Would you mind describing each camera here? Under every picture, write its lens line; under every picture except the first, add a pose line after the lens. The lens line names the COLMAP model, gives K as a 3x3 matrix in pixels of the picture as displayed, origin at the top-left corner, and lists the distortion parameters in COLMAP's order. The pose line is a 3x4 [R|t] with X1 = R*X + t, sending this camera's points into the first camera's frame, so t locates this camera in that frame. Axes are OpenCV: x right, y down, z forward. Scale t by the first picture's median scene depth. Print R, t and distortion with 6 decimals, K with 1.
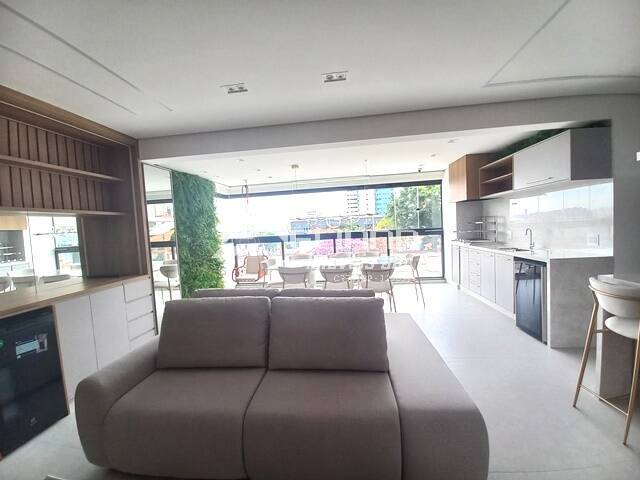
lens RADIAL K [[255.6, 0, 315.7], [0, 255.6, 238.5], [0, 0, 1]] dist [-0.005483, -0.004787]
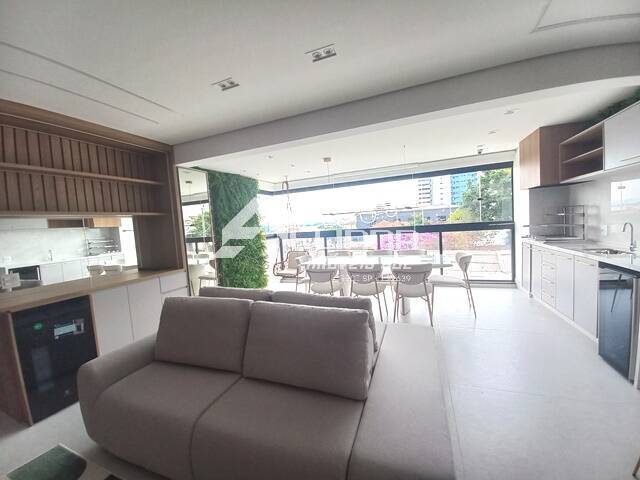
lens RADIAL K [[255.6, 0, 316.0], [0, 255.6, 239.7], [0, 0, 1]] dist [-0.005483, -0.004787]
pose [[0.965608, 0.005309, -0.259948, 0.168443], [0.003156, 0.999479, 0.032135, -0.016987], [0.259983, -0.031850, 0.965088, 0.081608]]
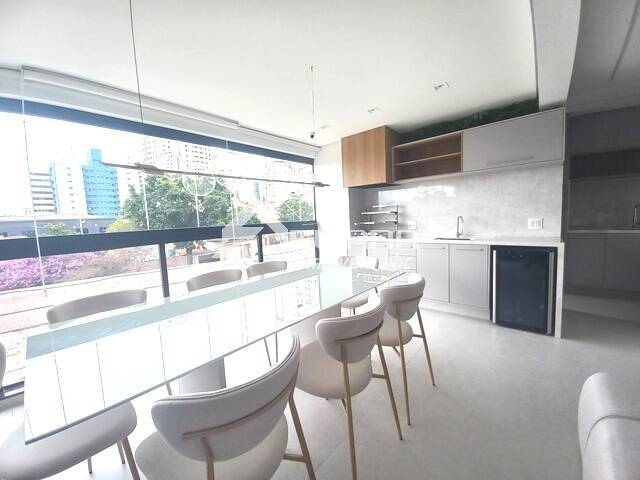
lens RADIAL K [[255.6, 0, 319.9], [0, 255.6, 239.9], [0, 0, 1]] dist [-0.005483, -0.004787]
pose [[0.552887, -0.046390, 0.831964, -0.252294], [0.055820, 0.998268, 0.018567, 0.002297], [-0.831385, 0.036174, 0.554519, 0.949951]]
